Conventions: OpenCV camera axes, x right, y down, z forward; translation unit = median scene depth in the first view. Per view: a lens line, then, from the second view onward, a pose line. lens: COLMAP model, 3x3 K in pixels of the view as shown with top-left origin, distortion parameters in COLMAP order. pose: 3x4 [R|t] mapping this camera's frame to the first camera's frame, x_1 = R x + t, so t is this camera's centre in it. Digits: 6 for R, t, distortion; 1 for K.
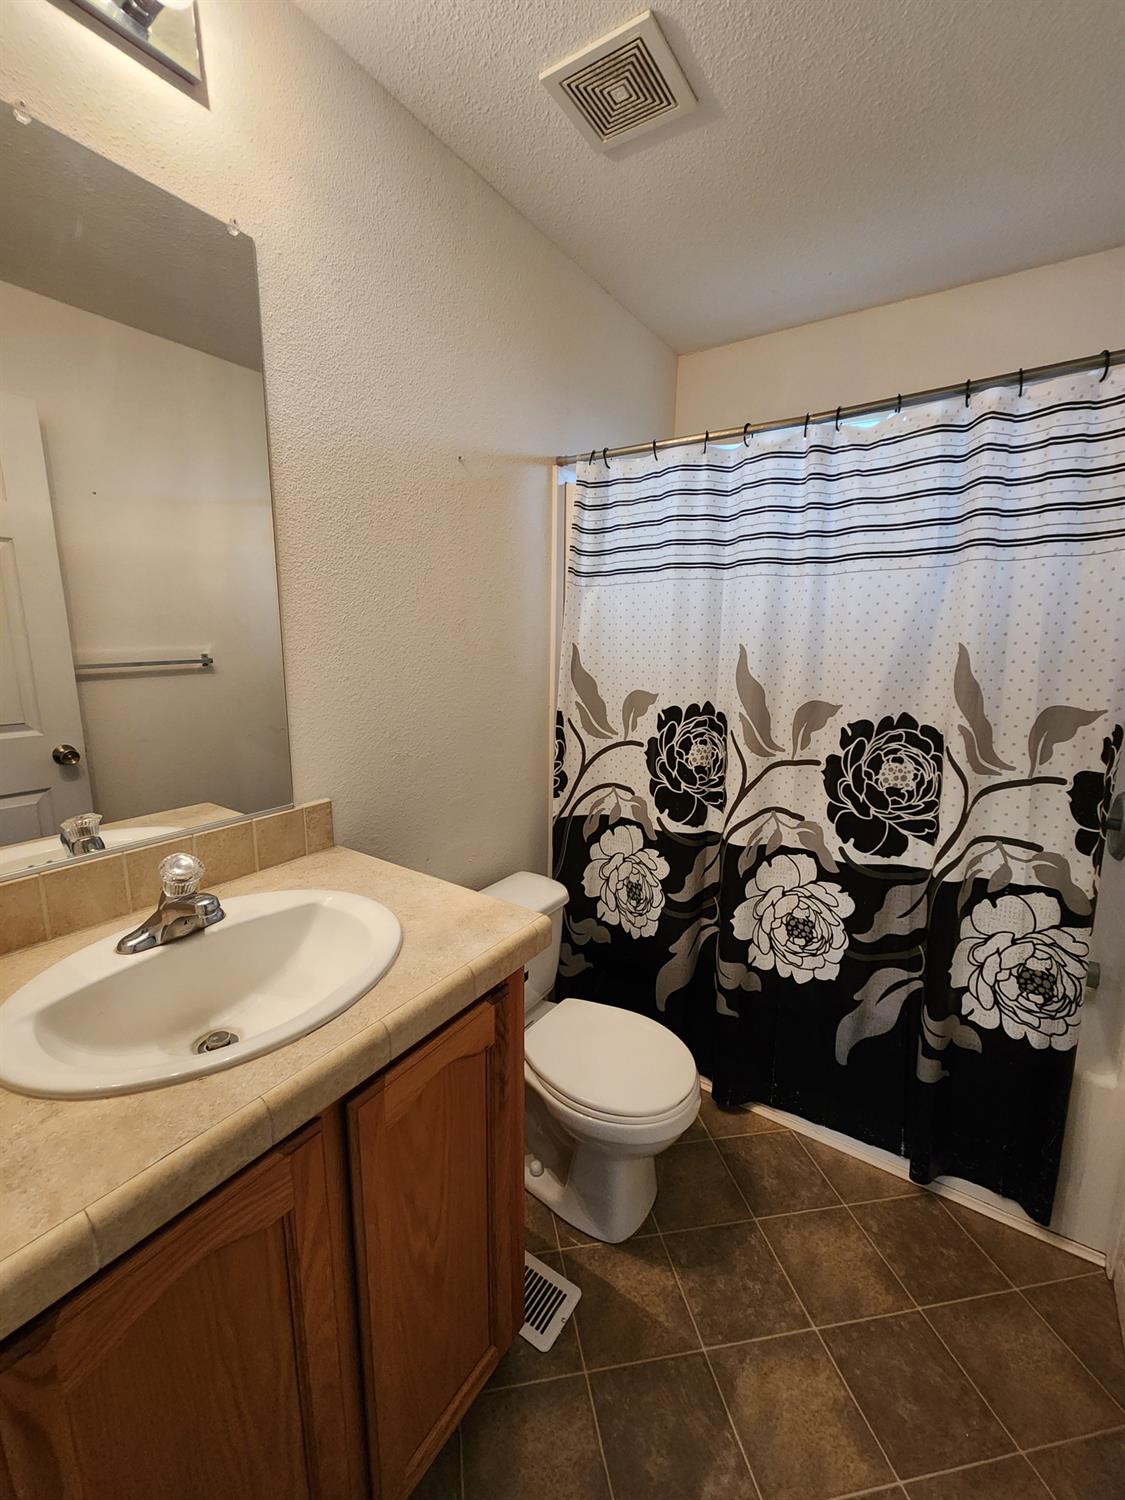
lens RADIAL K [[609.1, 0, 562.5], [0, 609.1, 750.0], [0, 0, 1]] dist [0.001354, -0.002995]
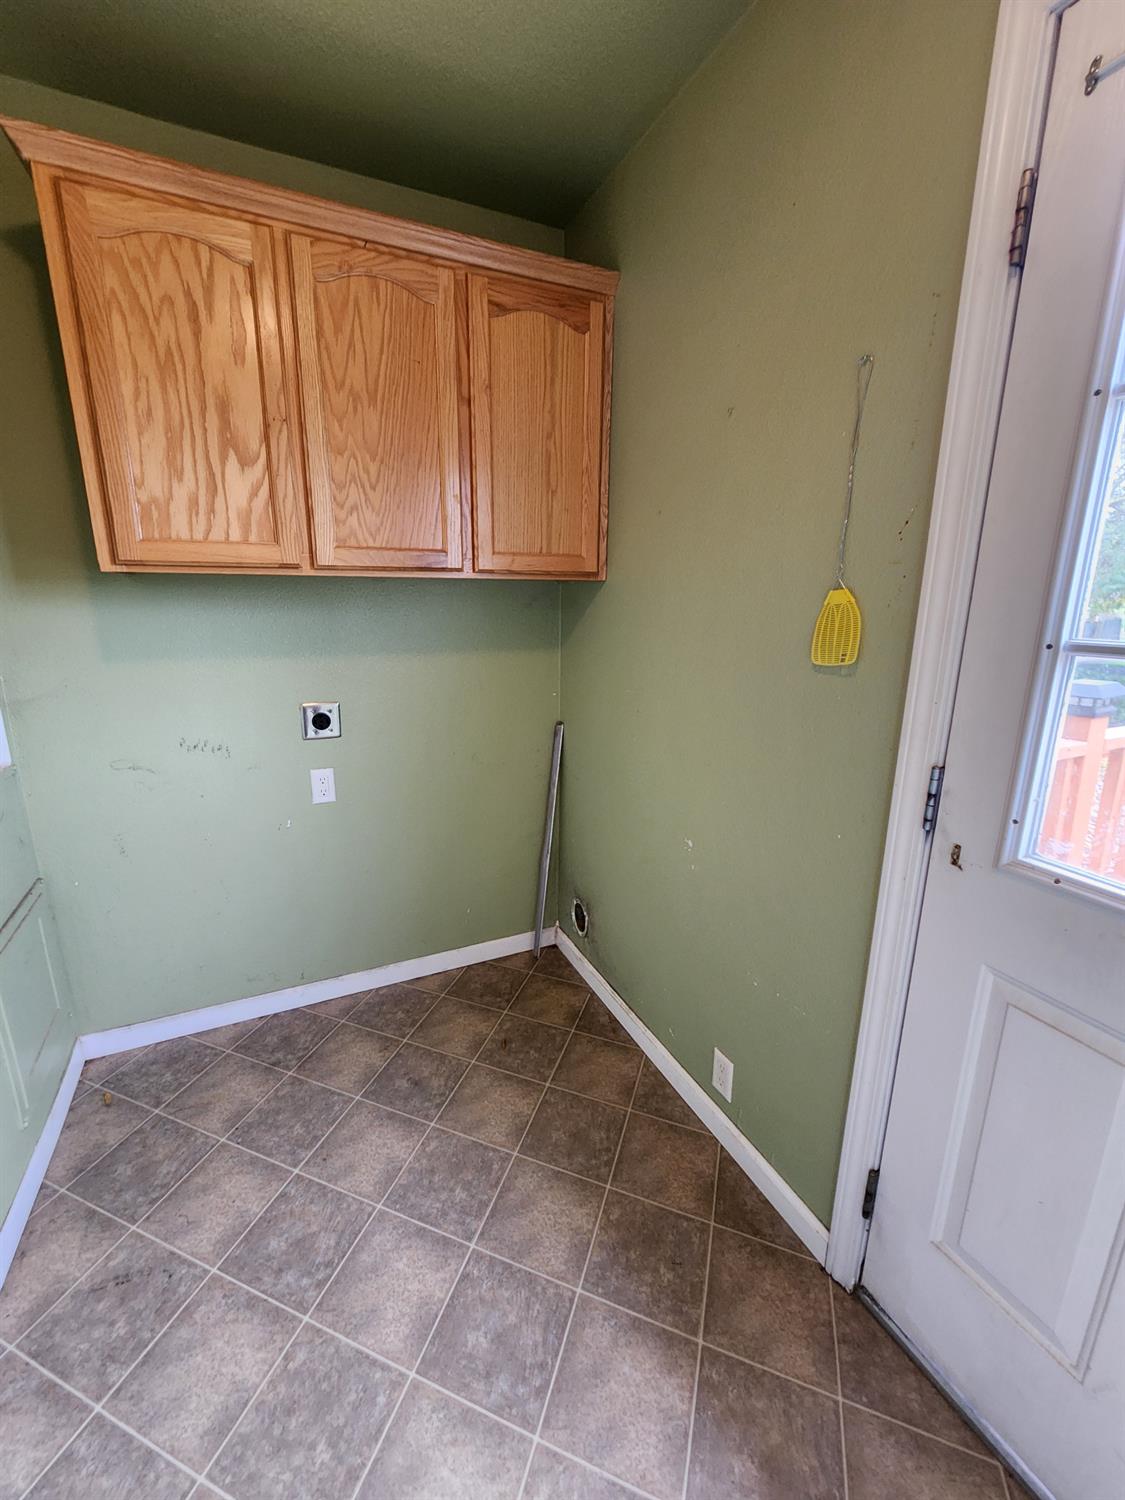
lens RADIAL K [[609.6, 0, 562.5], [0, 609.6, 750.0], [0, 0, 1]] dist [-0.001098, 0.000279]
pose [[0.862783, 0.116133, -0.492055, 0.953697], [-0.089450, 0.992970, 0.077514, -0.009866], [0.497598, -0.022863, 0.867106, 0.166357]]
